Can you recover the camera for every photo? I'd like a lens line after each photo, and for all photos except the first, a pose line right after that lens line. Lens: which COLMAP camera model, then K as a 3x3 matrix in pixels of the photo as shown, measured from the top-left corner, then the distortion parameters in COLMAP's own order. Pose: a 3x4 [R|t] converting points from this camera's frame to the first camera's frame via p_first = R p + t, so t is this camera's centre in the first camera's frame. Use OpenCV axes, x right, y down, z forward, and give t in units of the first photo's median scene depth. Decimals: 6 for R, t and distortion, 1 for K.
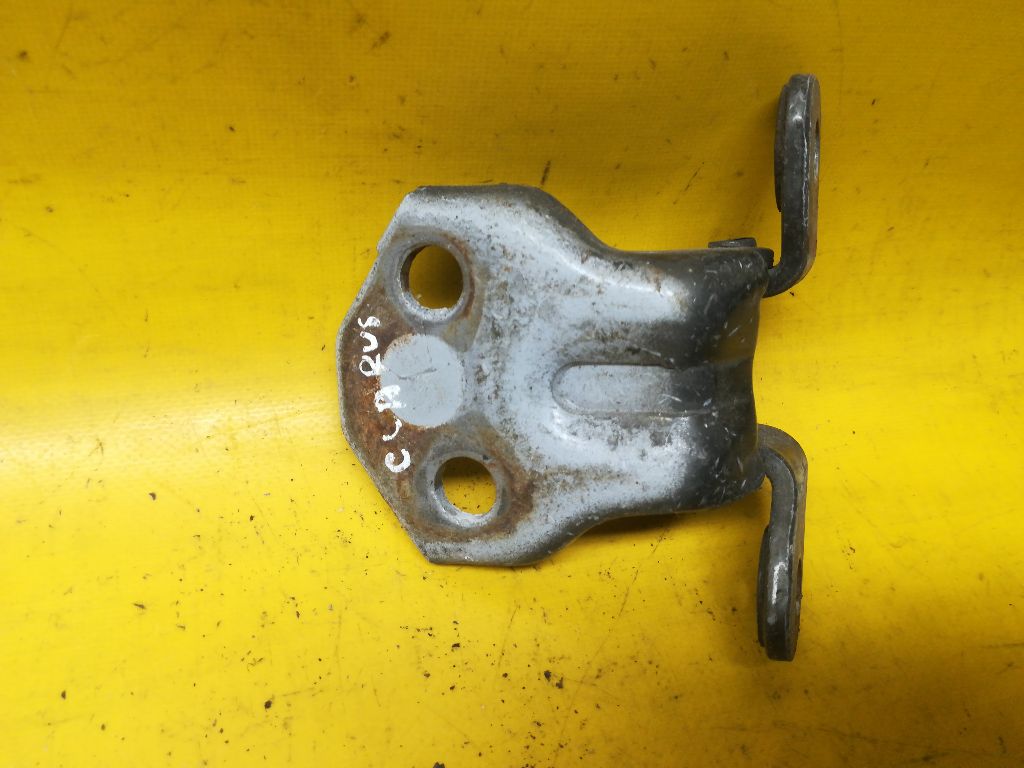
lens RADIAL K [[813.7, 0, 522.1], [0, 813.7, 384.3], [0, 0, 1]] dist [0.045472, -0.090676]
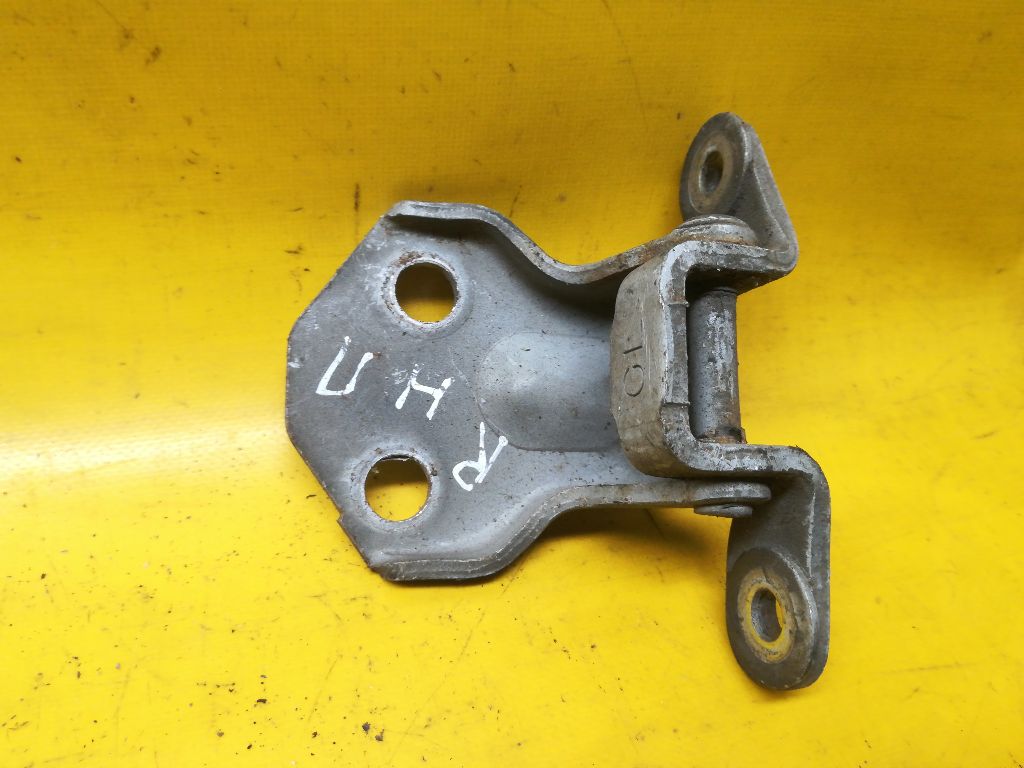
lens RADIAL K [[827.1, 0, 524.7], [0, 827.1, 382.9], [0, 0, 1]] dist [0.017060, -0.064498]
pose [[0.997044, -0.075146, 0.016038, 0.208339], [0.076831, 0.971995, -0.222088, 0.206997], [0.001101, 0.222663, 0.974895, 0.069564]]
